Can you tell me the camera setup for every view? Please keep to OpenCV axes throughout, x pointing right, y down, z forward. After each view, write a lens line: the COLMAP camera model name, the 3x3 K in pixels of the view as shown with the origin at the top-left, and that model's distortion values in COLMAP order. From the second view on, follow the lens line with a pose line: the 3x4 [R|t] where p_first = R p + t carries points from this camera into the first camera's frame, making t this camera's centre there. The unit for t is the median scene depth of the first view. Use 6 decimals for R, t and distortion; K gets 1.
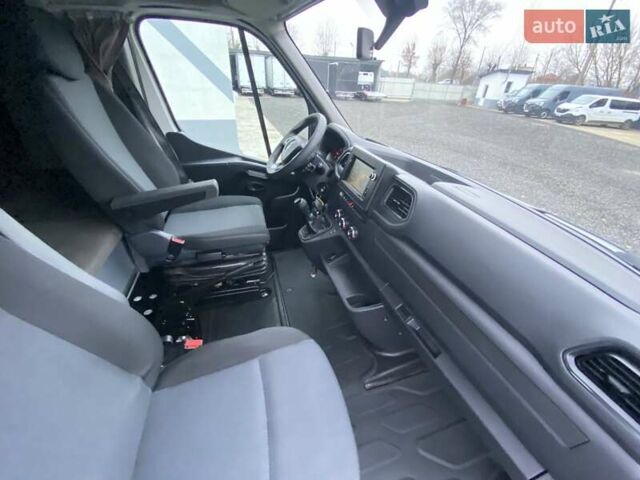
lens RADIAL K [[258.7, 0, 320.0], [0, 258.7, 240.0], [0, 0, 1]] dist [0.031017, -0.024557]
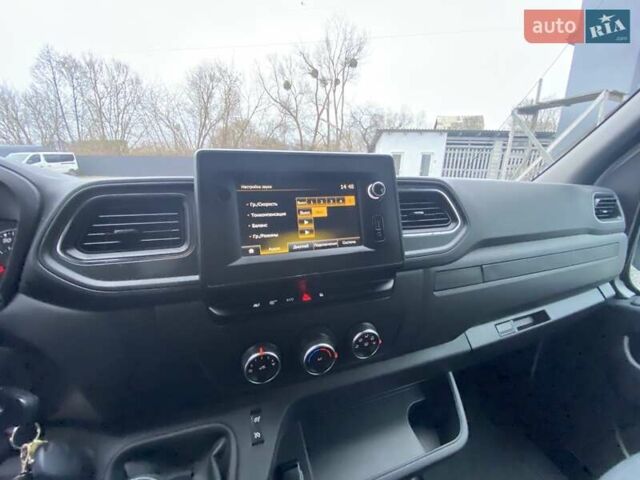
lens RADIAL K [[258.7, 0, 320.0], [0, 258.7, 240.0], [0, 0, 1]] dist [0.031017, -0.024557]
pose [[-0.039519, -0.336429, 0.940879, -0.029730], [0.509538, 0.803203, 0.308603, -0.046974], [-0.859540, 0.491609, 0.139682, 0.139319]]
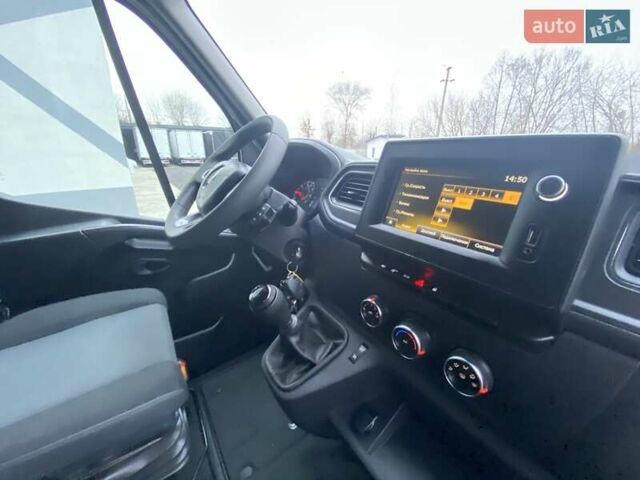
lens RADIAL K [[258.7, 0, 320.0], [0, 258.7, 240.0], [0, 0, 1]] dist [0.031017, -0.024557]
pose [[0.947975, -0.140628, 0.285600, -0.017018], [0.198115, 0.962851, -0.183490, -0.024574], [-0.249186, 0.230526, 0.940619, 0.106203]]
